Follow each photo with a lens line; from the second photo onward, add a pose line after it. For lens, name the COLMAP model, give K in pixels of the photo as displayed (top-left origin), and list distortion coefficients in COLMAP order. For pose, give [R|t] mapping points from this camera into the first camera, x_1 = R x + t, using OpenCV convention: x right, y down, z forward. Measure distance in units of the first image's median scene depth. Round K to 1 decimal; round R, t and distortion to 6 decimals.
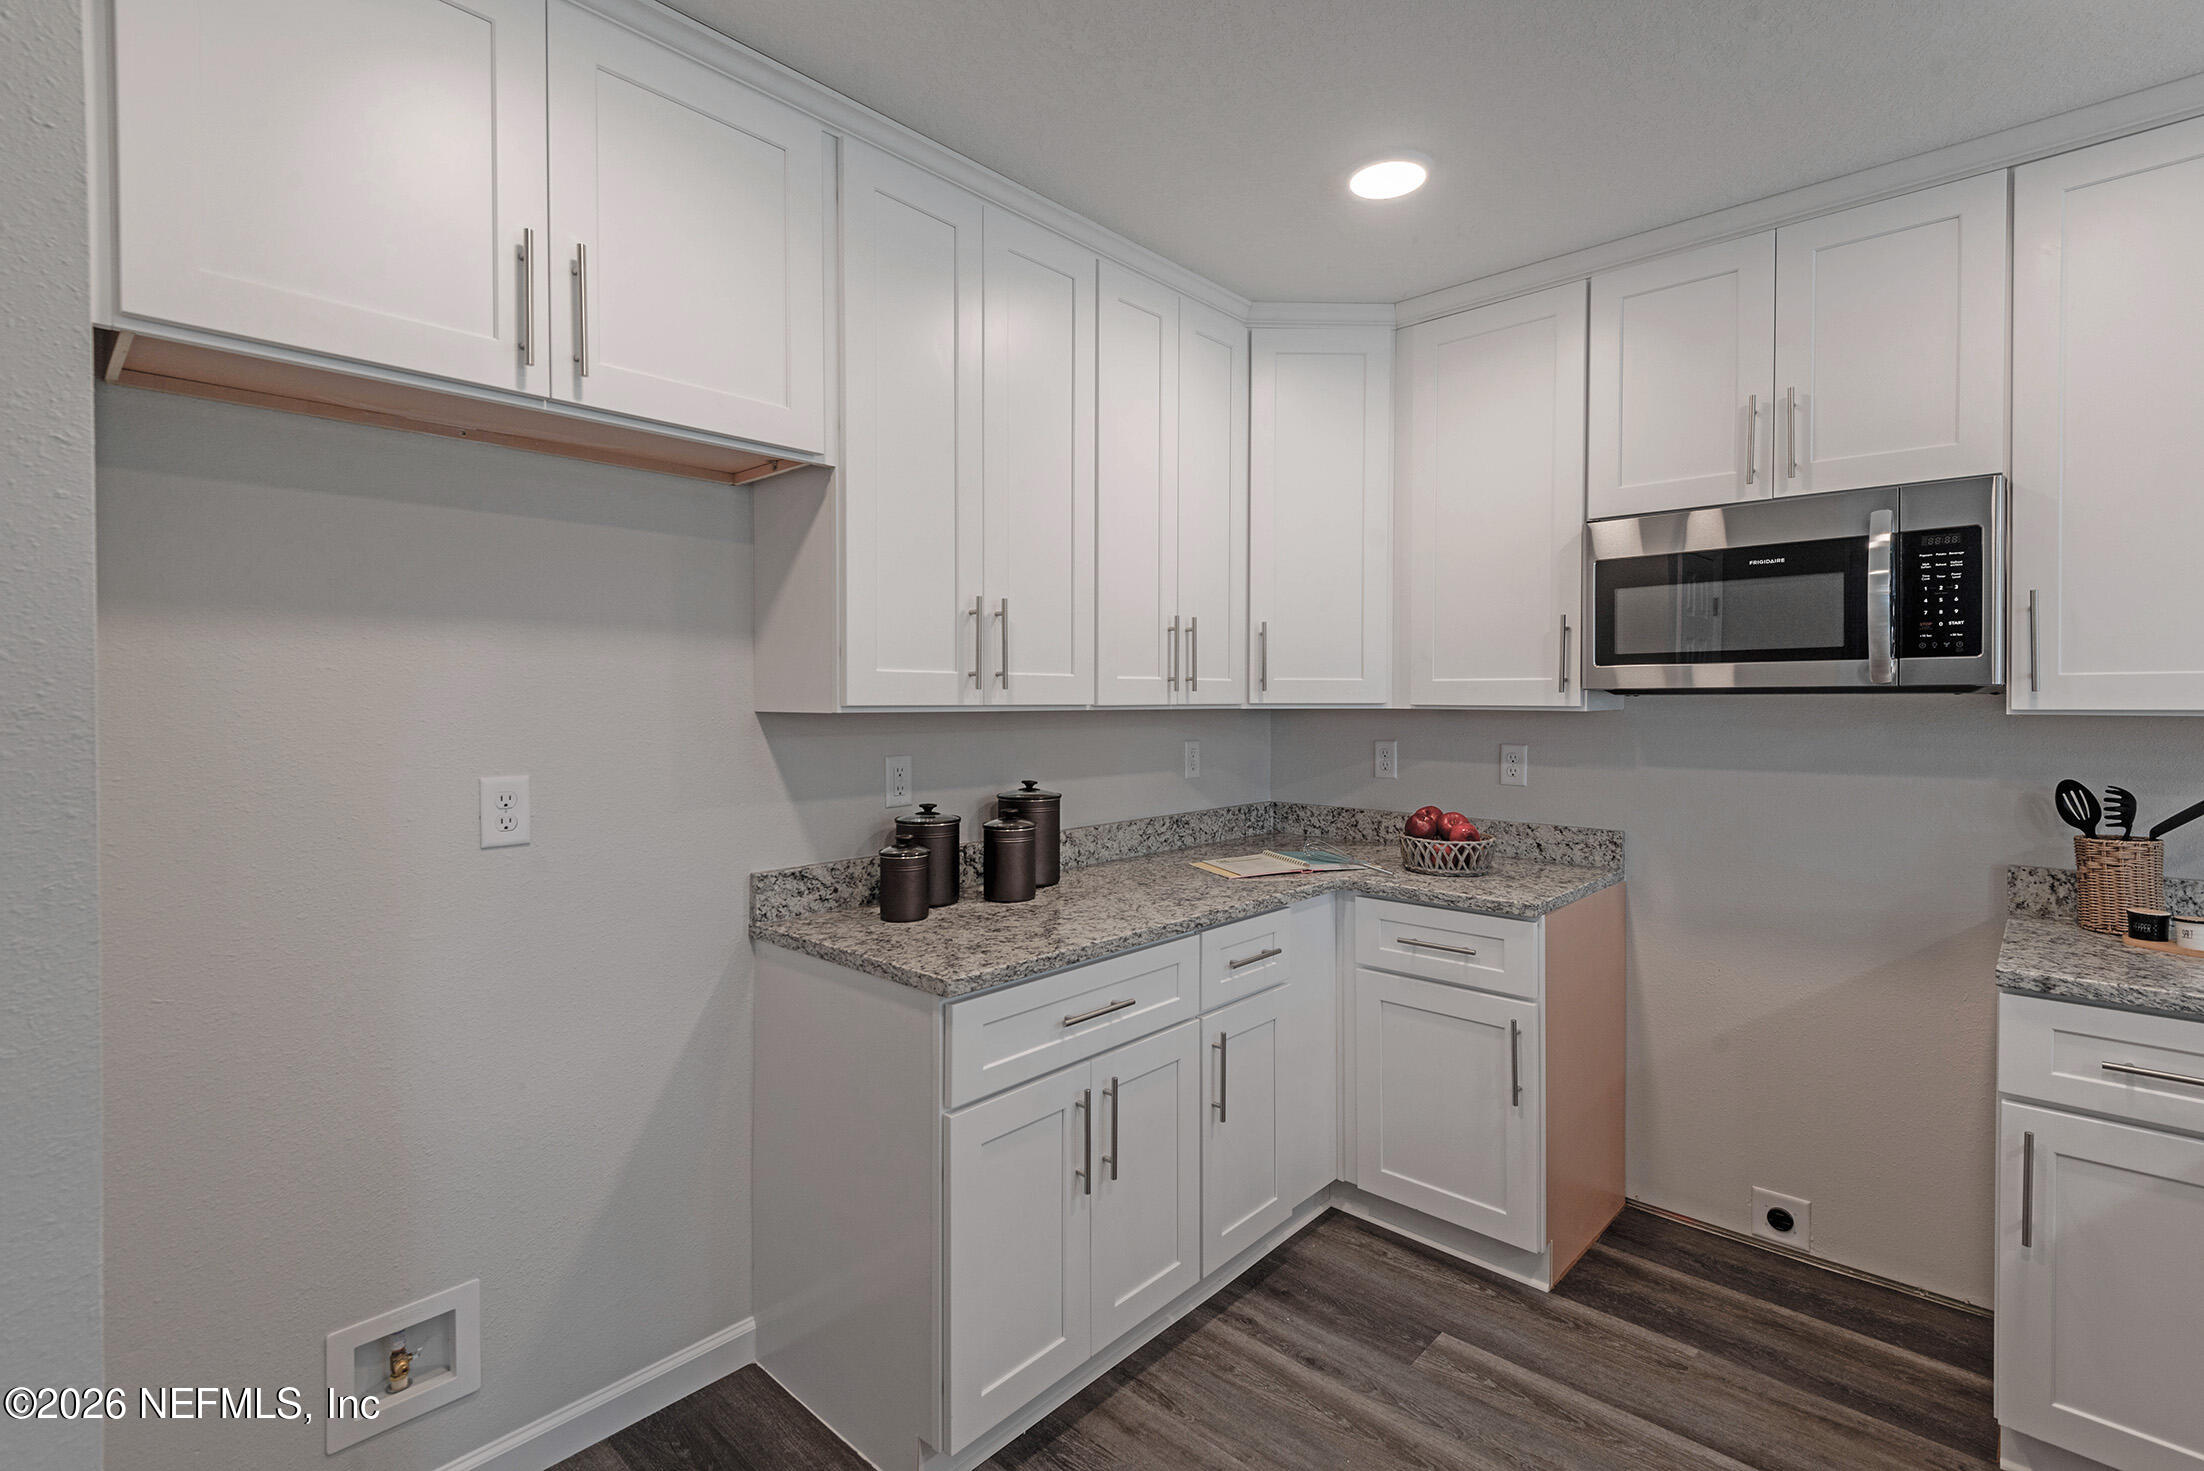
lens RADIAL K [[1006.9, 0, 1106.5], [0, 1006.9, 704.1], [0, 0, 1]] dist [0.031290, -0.018332]
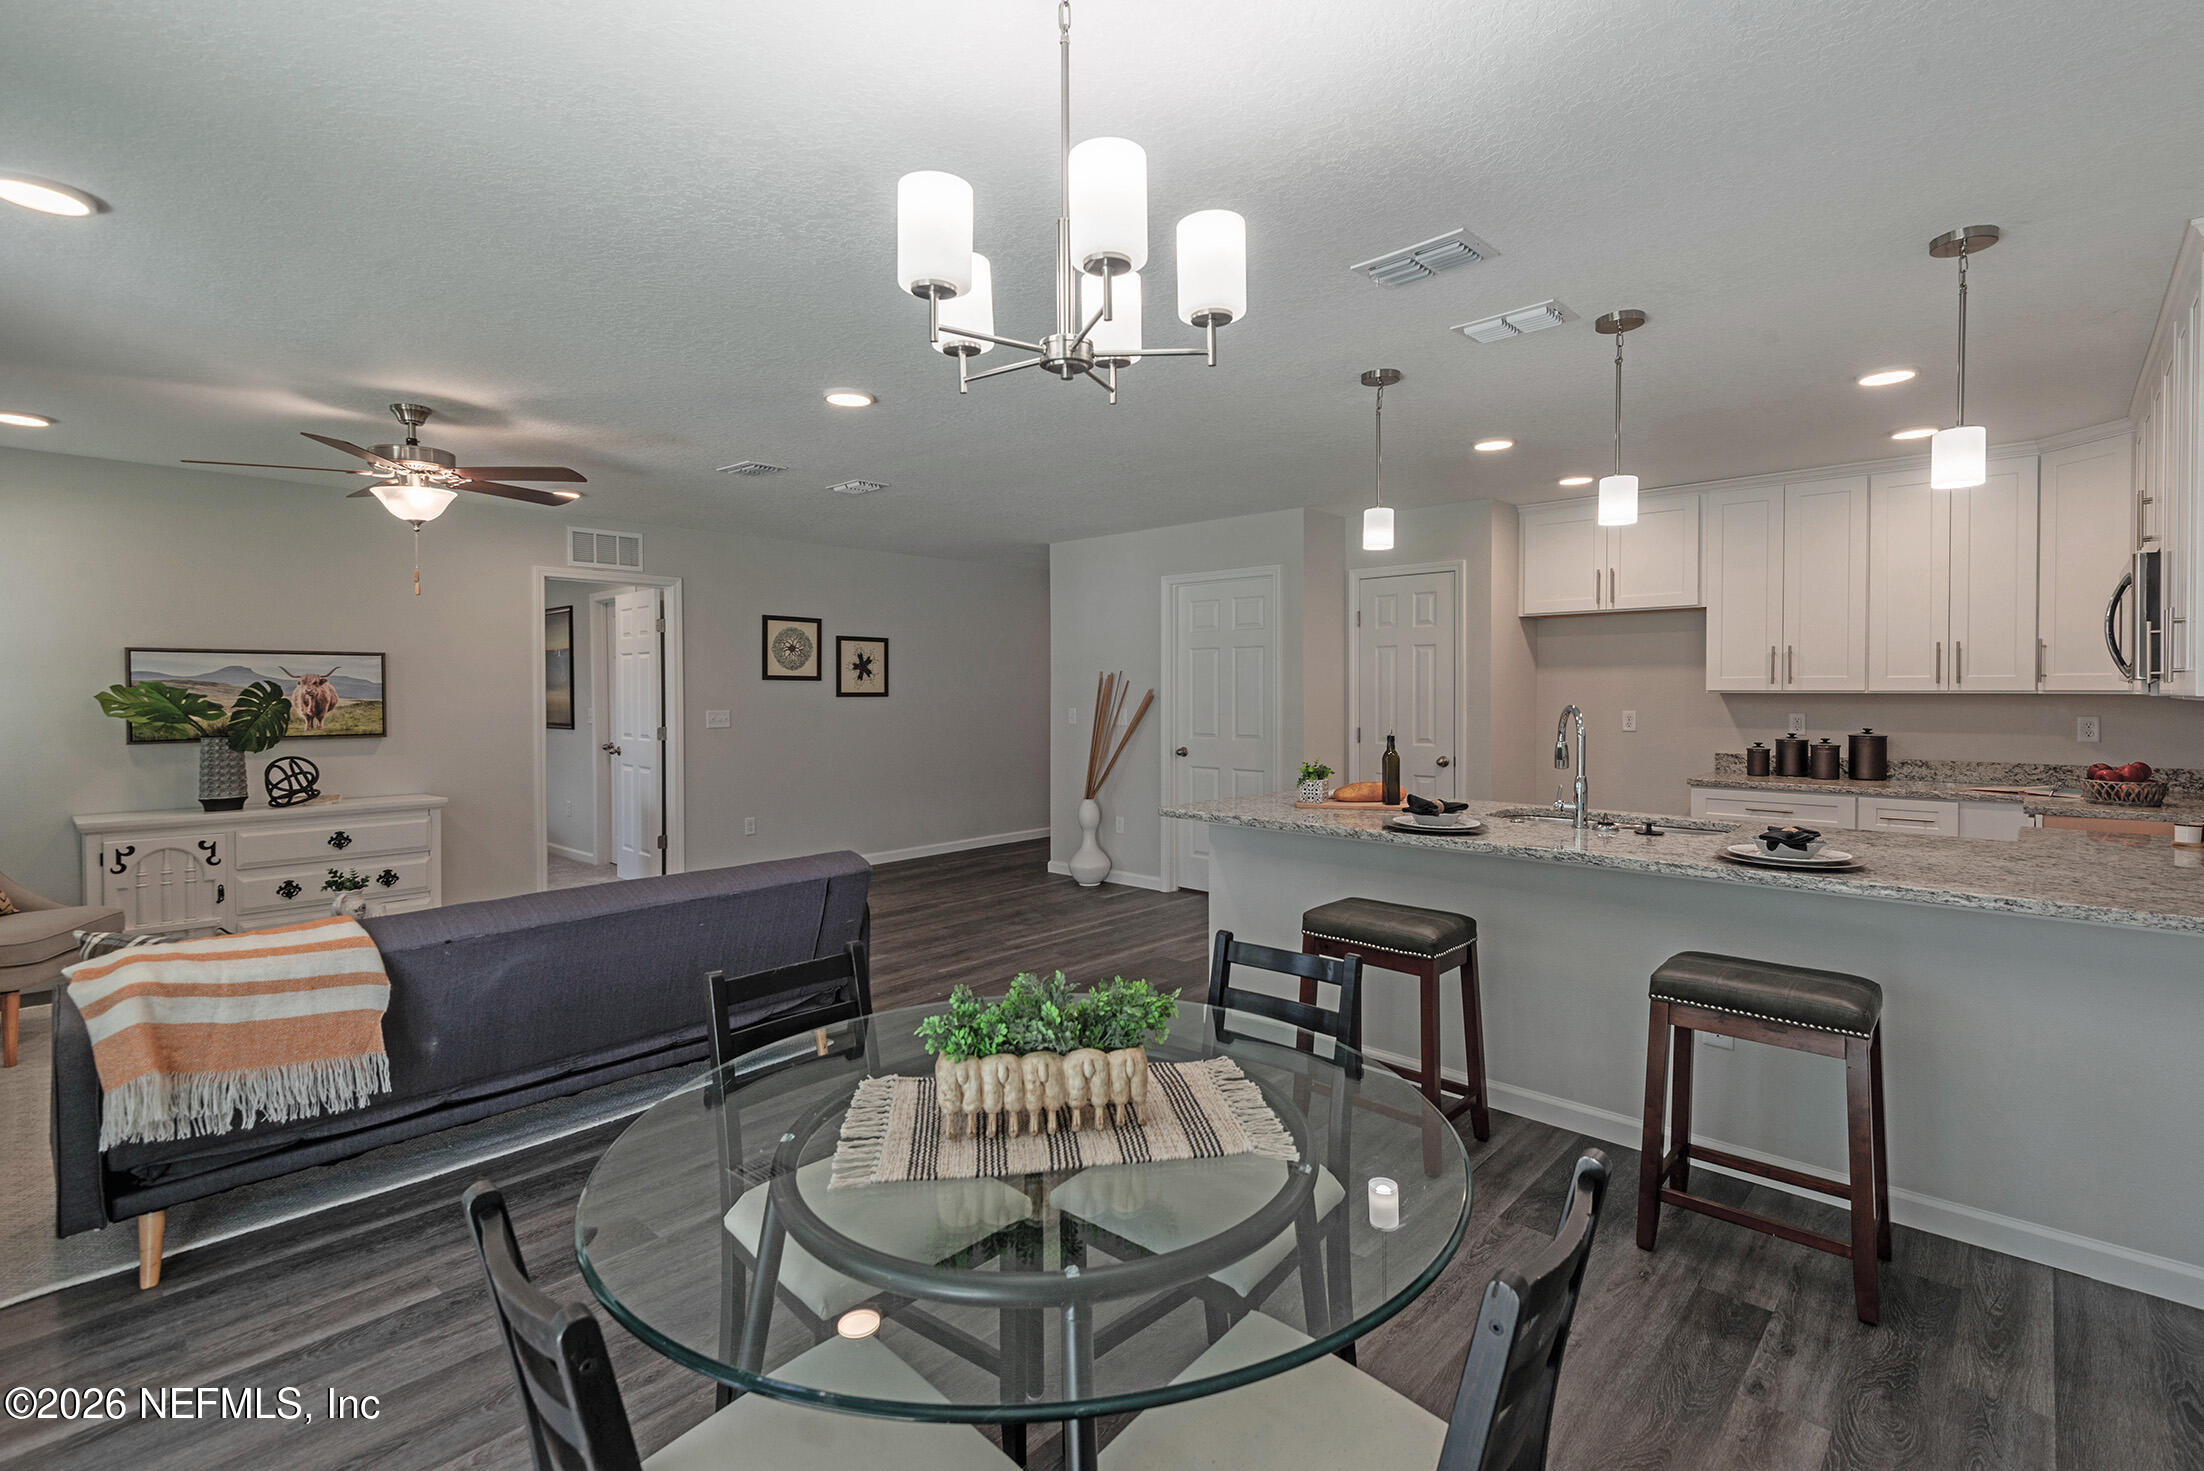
lens RADIAL K [[1006.9, 0, 1106.5], [0, 1006.9, 704.1], [0, 0, 1]] dist [0.031290, -0.018332]
pose [[-0.016819, 0.014729, -0.999750, 2.113627], [-0.003234, 0.999885, 0.014786, 0.001554], [0.999853, 0.003482, -0.016769, -0.524714]]
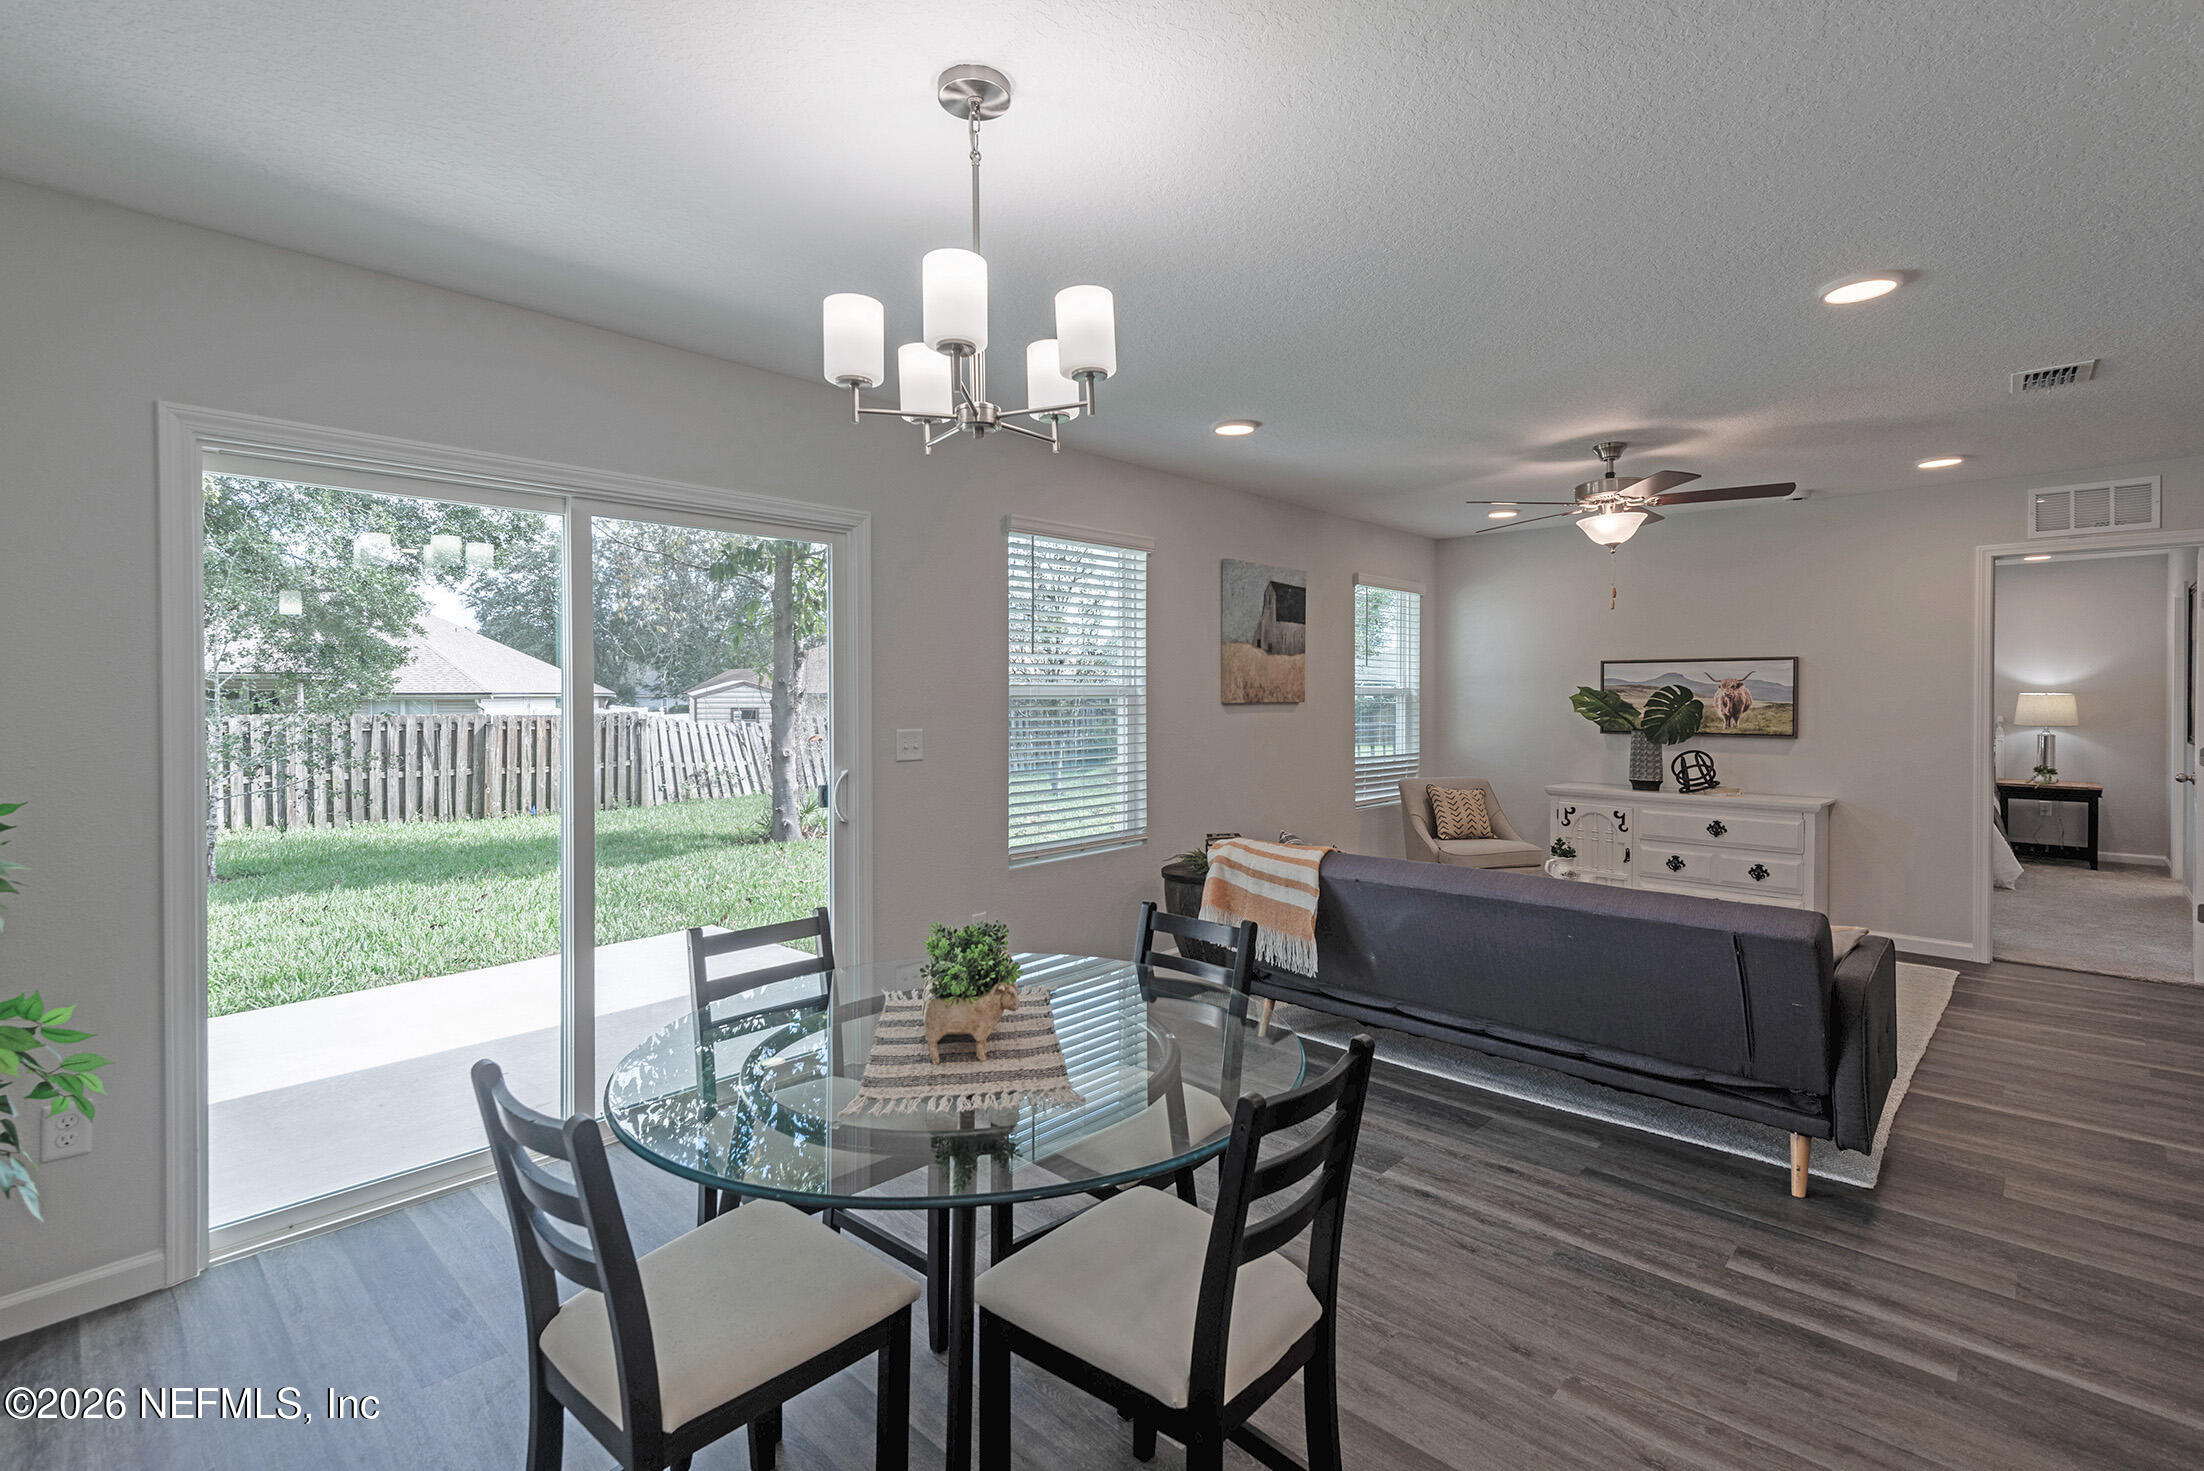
lens RADIAL K [[1006.9, 0, 1106.5], [0, 1006.9, 704.1], [0, 0, 1]] dist [0.031290, -0.018332]
pose [[-0.999784, 0.000002, 0.020805, 1.350034], [0.000339, 0.999868, 0.016217, -0.003956], [-0.020803, 0.016221, -0.999652, 0.239651]]
